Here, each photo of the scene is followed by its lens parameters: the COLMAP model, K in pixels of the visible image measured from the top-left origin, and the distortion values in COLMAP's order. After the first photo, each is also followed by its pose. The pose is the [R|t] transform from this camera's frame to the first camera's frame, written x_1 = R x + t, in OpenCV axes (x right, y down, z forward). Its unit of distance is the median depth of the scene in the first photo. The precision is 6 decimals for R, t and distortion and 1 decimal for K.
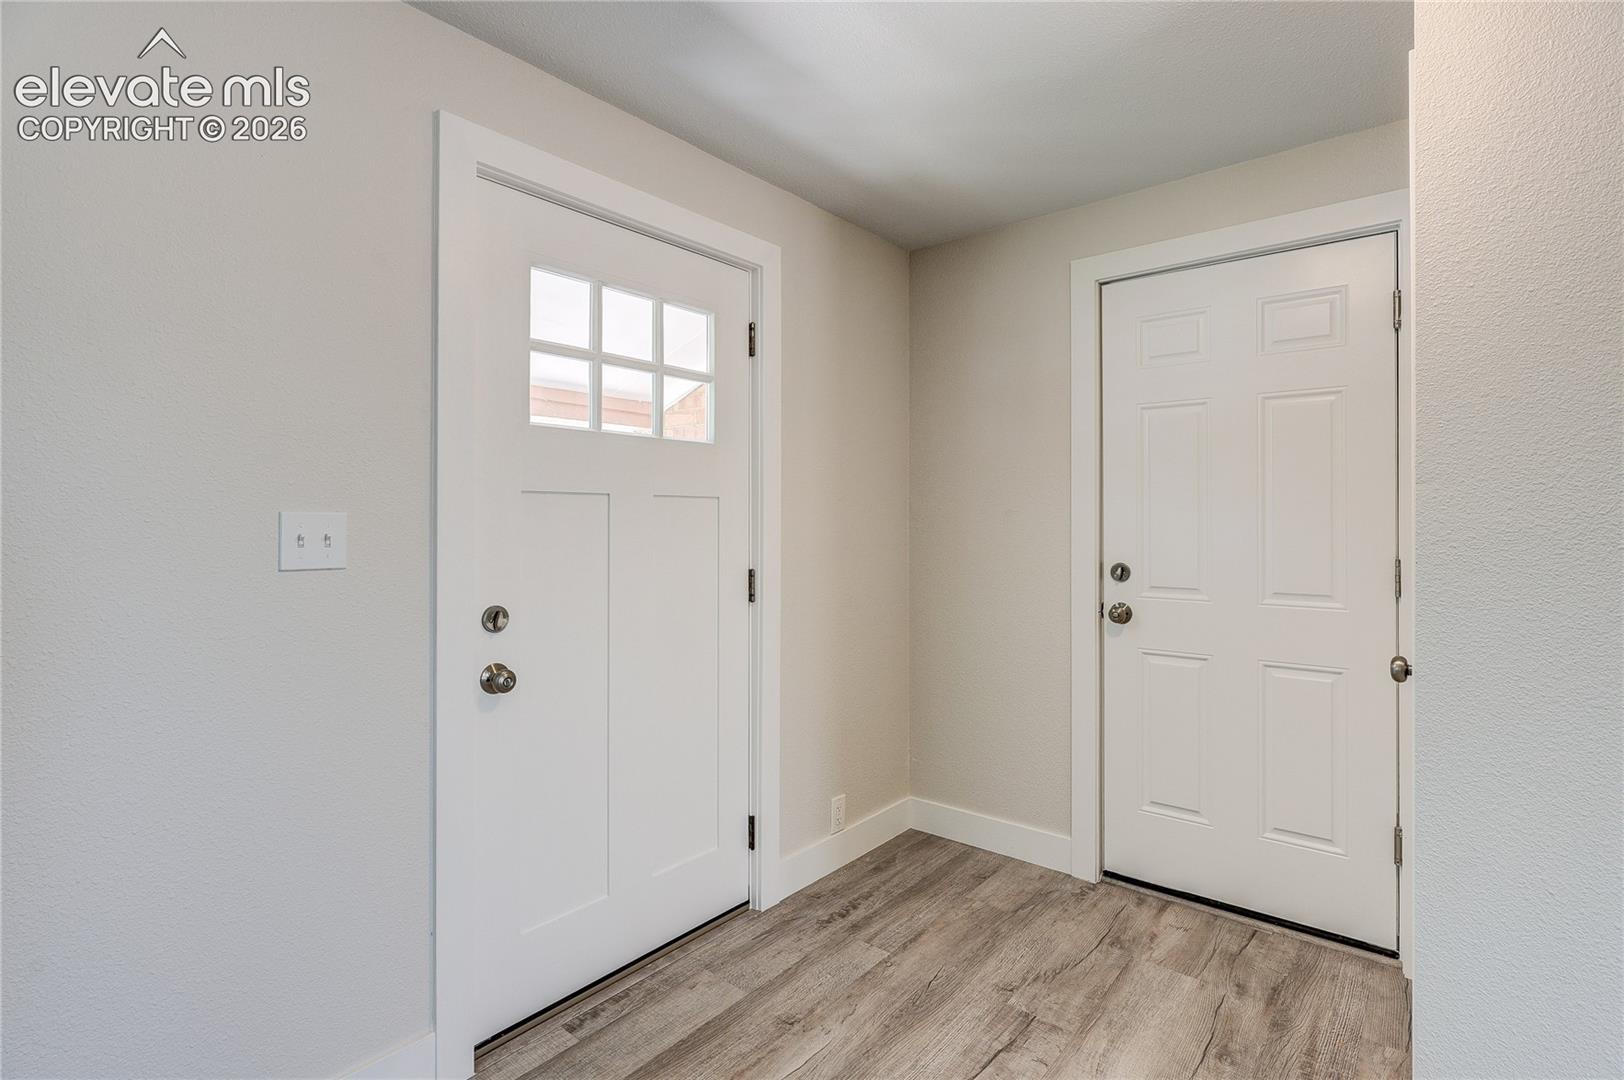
lens RADIAL K [[765.5, 0, 810.0], [0, 765.5, 518.9], [0, 0, 1]] dist [-0.003537, -0.000376]
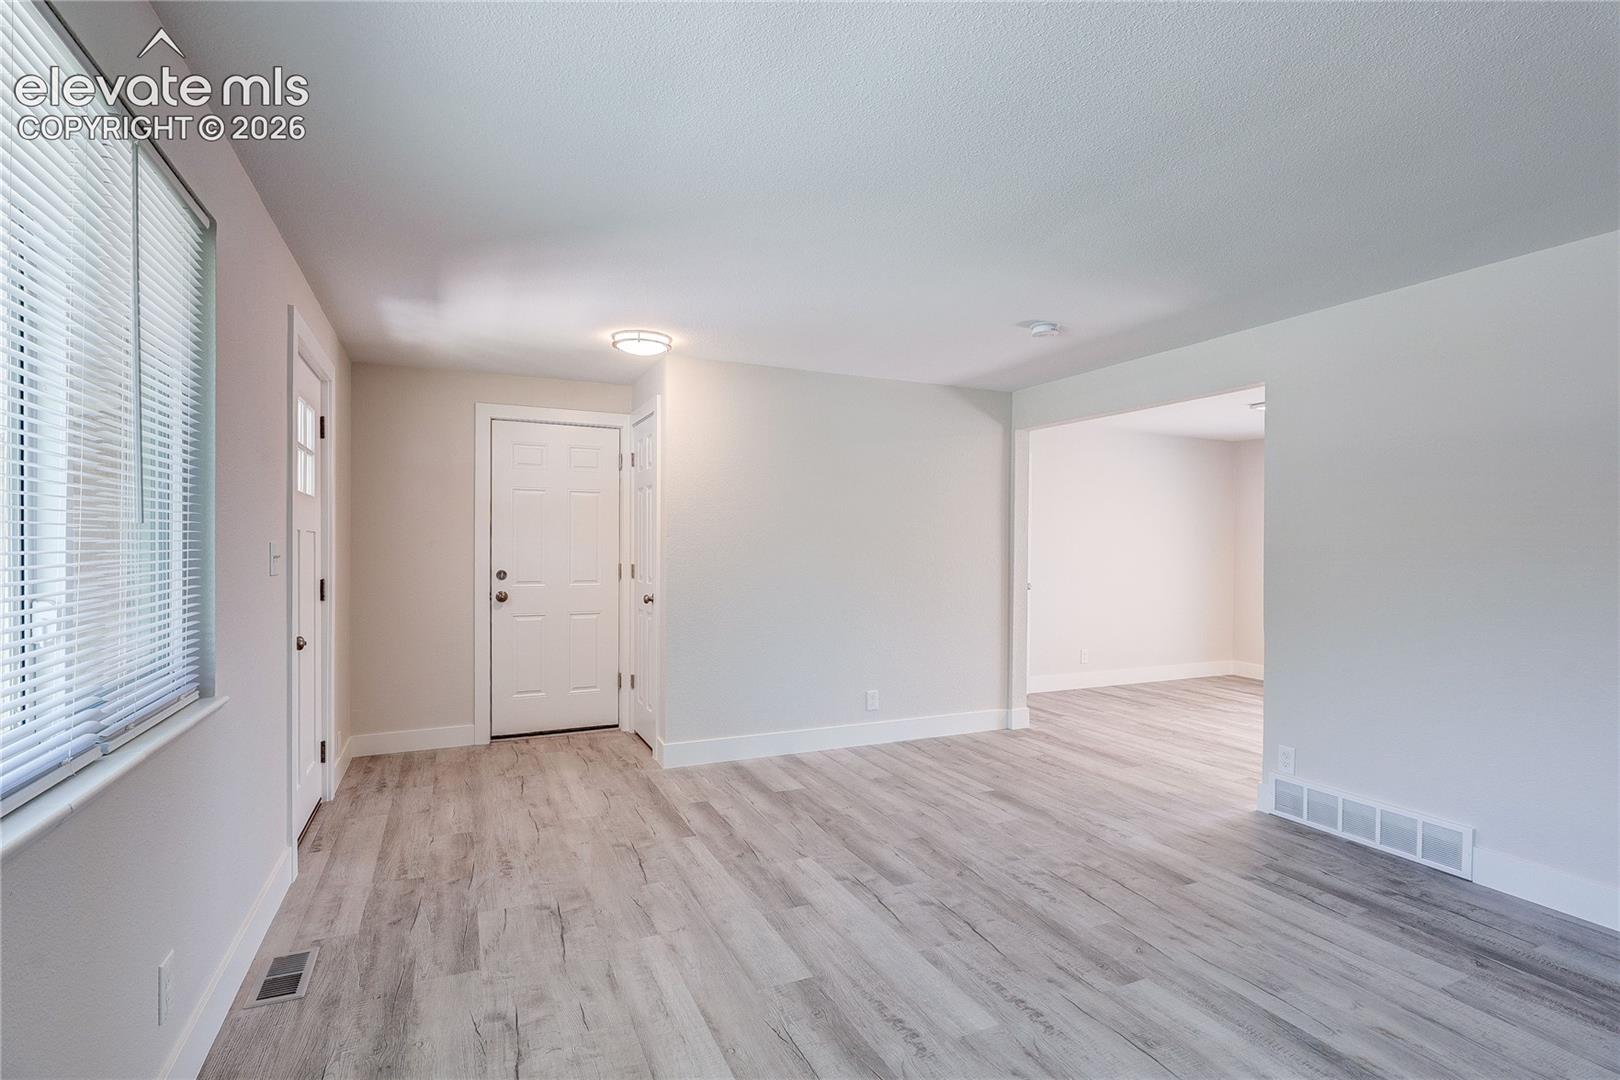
lens RADIAL K [[769.9, 0, 833.4], [0, 769.9, 544.2], [0, 0, 1]] dist [-0.002592, -0.000054]
pose [[0.395881, 0.006887, 0.918276, -1.093111], [-0.004724, 0.999974, -0.005463, 0.000607], [-0.918290, -0.002175, 0.395903, -0.541862]]
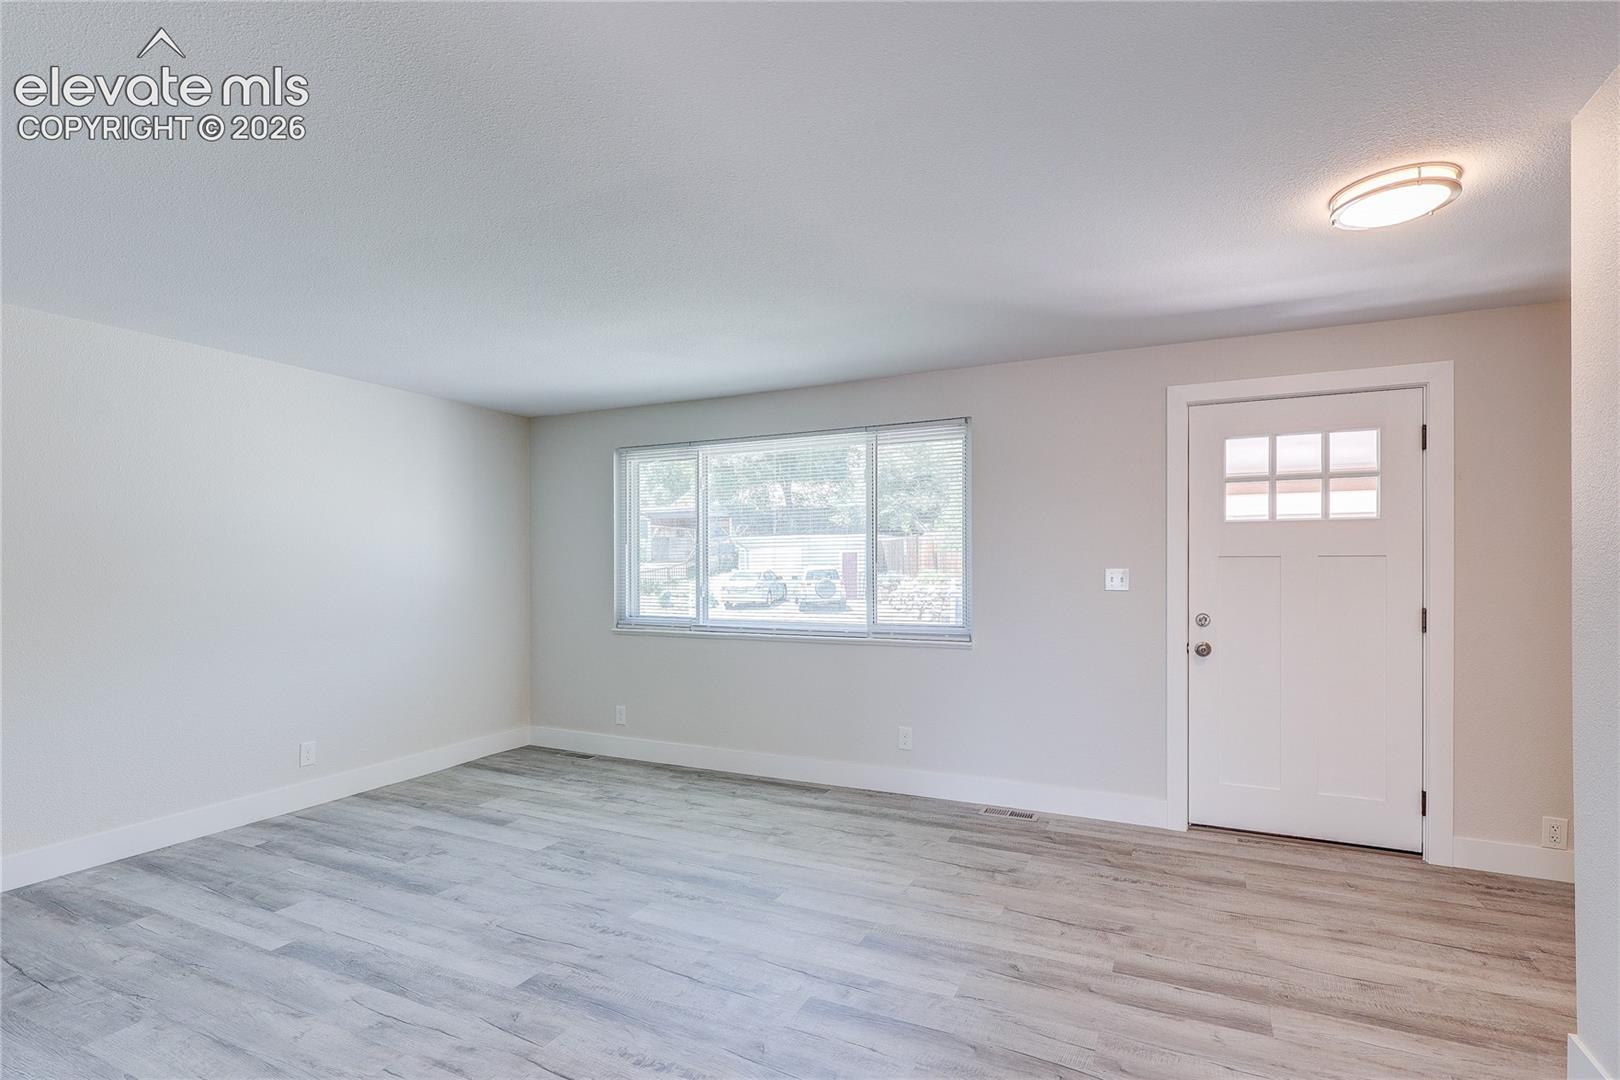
lens RADIAL K [[795.6, 0, 796.2], [0, 795.6, 569.6], [0, 0, 1]] dist [-0.001730, 0.000282]
pose [[0.229933, 0.000747, -0.973206, 1.041273], [0.001456, 0.999998, 0.001112, -0.004627], [0.973205, -0.001672, 0.229932, -0.400010]]
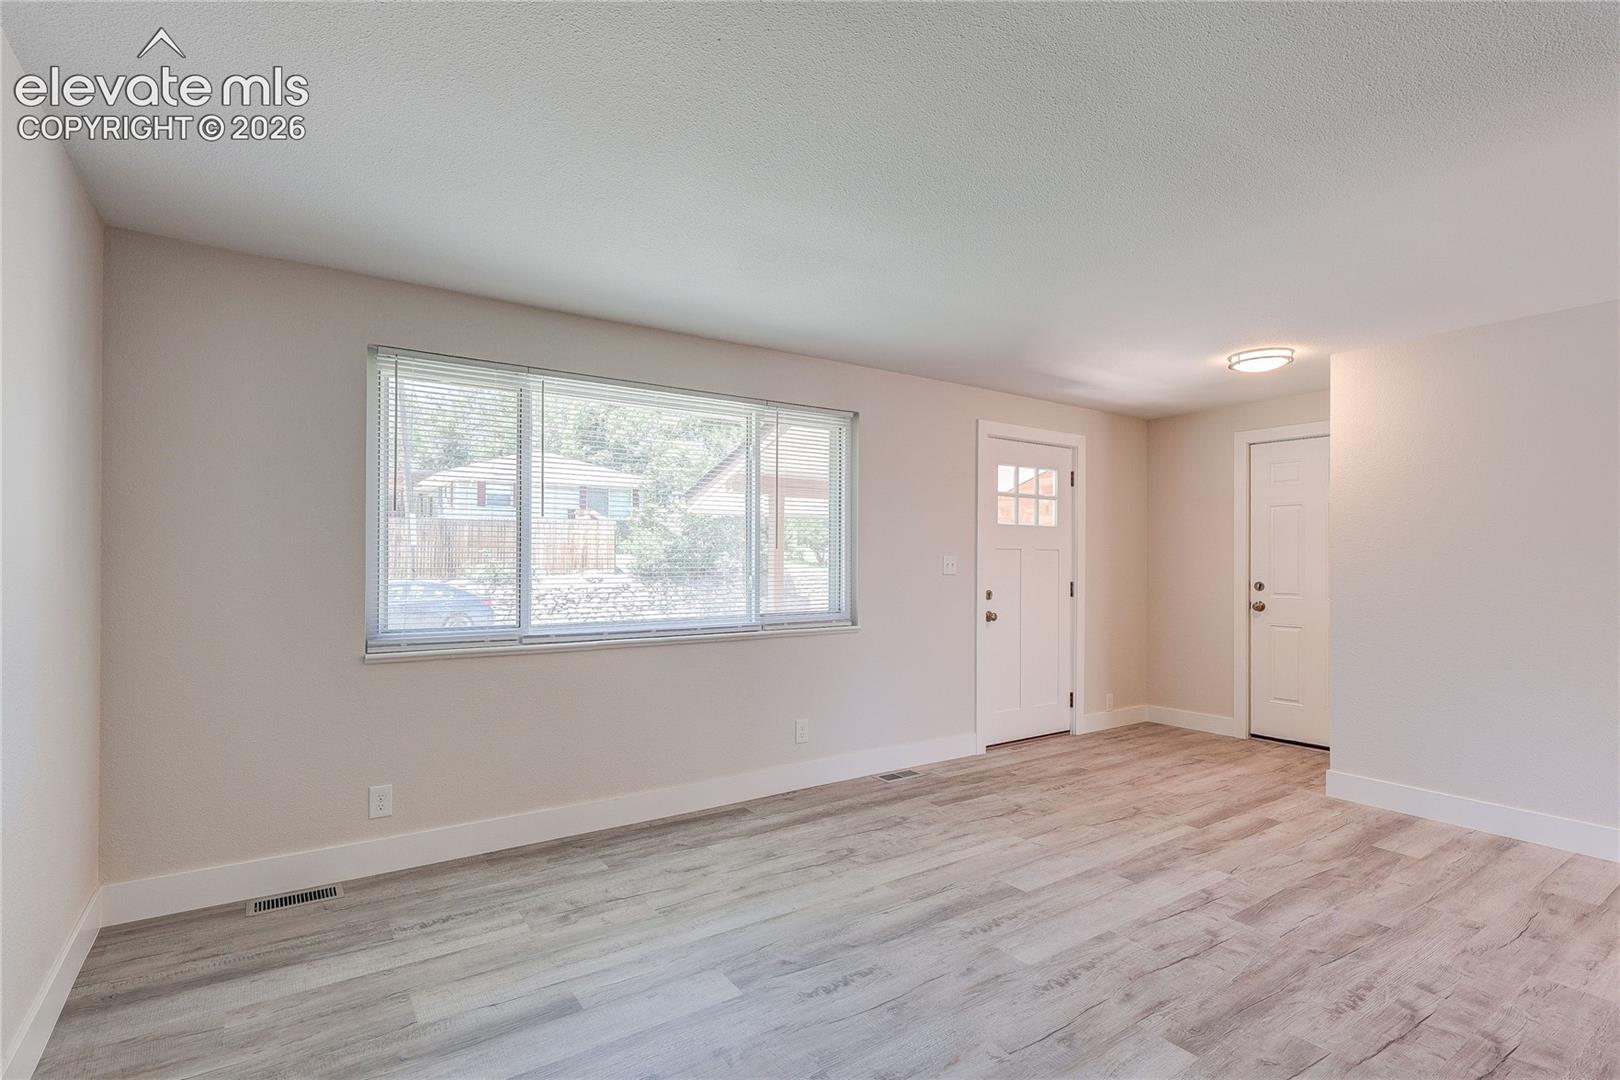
lens RADIAL K [[792.7, 0, 807.1], [0, 792.7, 562.1], [0, 0, 1]] dist [-0.001507, 0.000227]
pose [[0.967126, 0.003515, -0.254274, -0.238221], [-0.003461, 0.999994, 0.000659, 0.009630], [0.254275, 0.000243, 0.967132, -1.447080]]
